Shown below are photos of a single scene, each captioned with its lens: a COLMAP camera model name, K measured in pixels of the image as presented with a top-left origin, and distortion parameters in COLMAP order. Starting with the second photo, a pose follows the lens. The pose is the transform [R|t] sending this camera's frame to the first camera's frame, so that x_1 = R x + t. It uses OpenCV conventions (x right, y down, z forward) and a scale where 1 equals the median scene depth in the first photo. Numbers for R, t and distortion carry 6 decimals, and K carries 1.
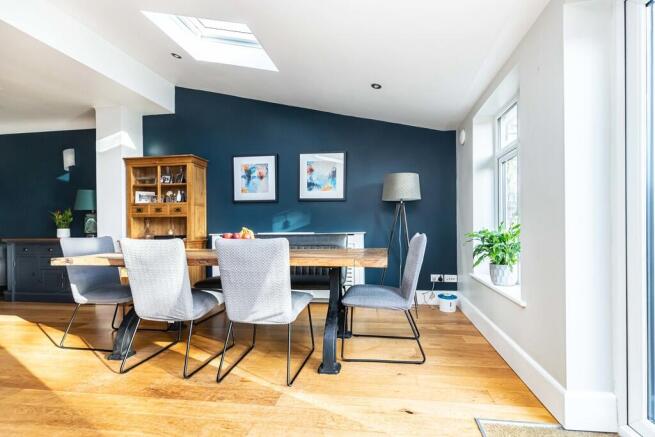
lens RADIAL K [[308.3, 0, 323.5], [0, 308.3, 221.7], [0, 0, 1]] dist [0.001324, 0.000547]
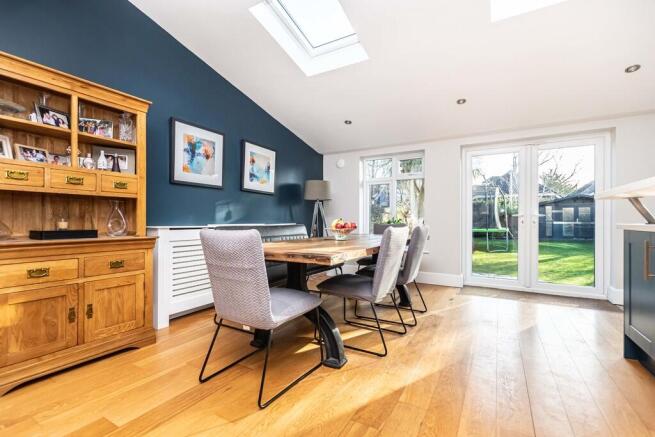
lens RADIAL K [[308.3, 0, 323.5], [0, 308.3, 221.7], [0, 0, 1]] dist [0.001324, 0.000547]
pose [[0.370449, 0.006536, 0.928830, -0.860129], [-0.016532, 0.999863, -0.000443, 0.024178], [-0.928706, -0.015191, 0.370507, 0.414467]]
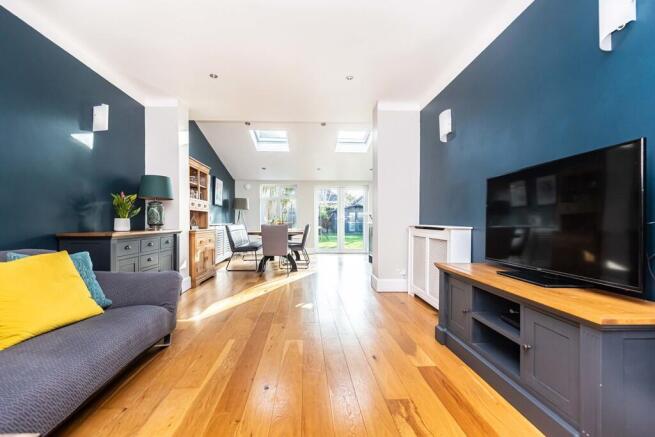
lens RADIAL K [[308.3, 0, 323.5], [0, 308.3, 221.7], [0, 0, 1]] dist [0.001324, 0.000547]
pose [[-0.200164, 0.010071, 0.979711, -1.880940], [-0.011665, 0.999852, -0.012661, 0.046005], [-0.979693, -0.013962, -0.200017, 0.744081]]
